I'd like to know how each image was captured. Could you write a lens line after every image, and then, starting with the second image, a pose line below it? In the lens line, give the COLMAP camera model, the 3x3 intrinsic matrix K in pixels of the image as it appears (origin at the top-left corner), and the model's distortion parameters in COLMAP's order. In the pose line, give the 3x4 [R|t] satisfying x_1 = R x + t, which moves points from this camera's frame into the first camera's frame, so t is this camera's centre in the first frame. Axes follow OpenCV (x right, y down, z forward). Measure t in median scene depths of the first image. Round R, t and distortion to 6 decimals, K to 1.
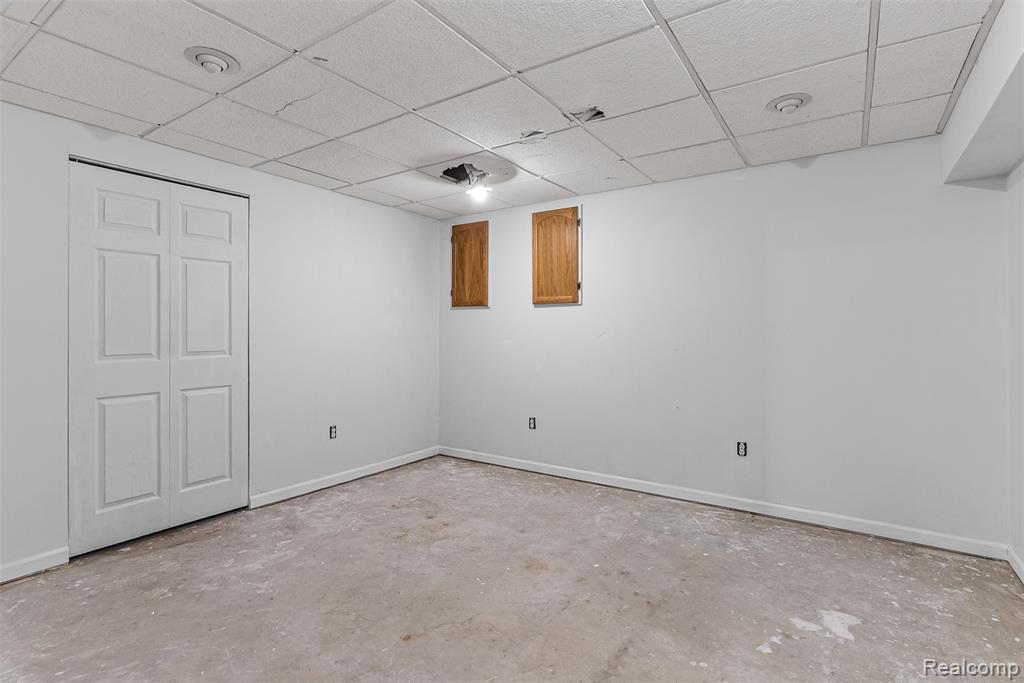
lens RADIAL K [[490.5, 0, 513.0], [0, 490.5, 335.9], [0, 0, 1]] dist [-0.001329, 0.000597]
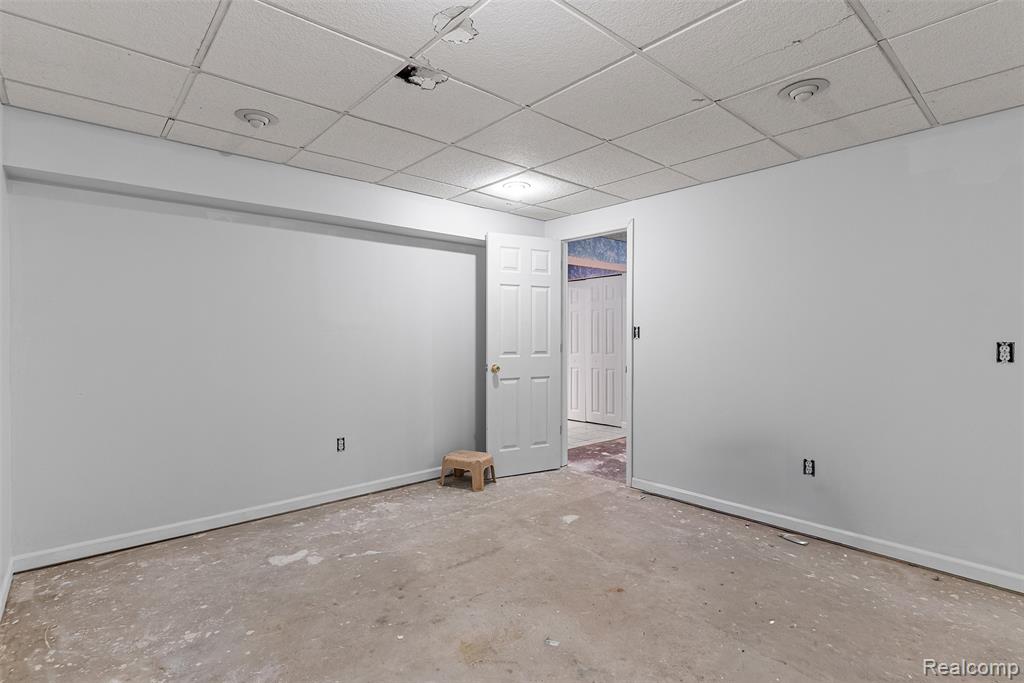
lens RADIAL K [[490.5, 0, 511.6], [0, 490.5, 338.6], [0, 0, 1]] dist [-0.001329, 0.000597]
pose [[-0.968778, -0.001210, 0.247925, -0.210293], [0.003118, 0.999850, 0.017066, -0.022989], [-0.247909, 0.017306, -0.968629, 1.833197]]
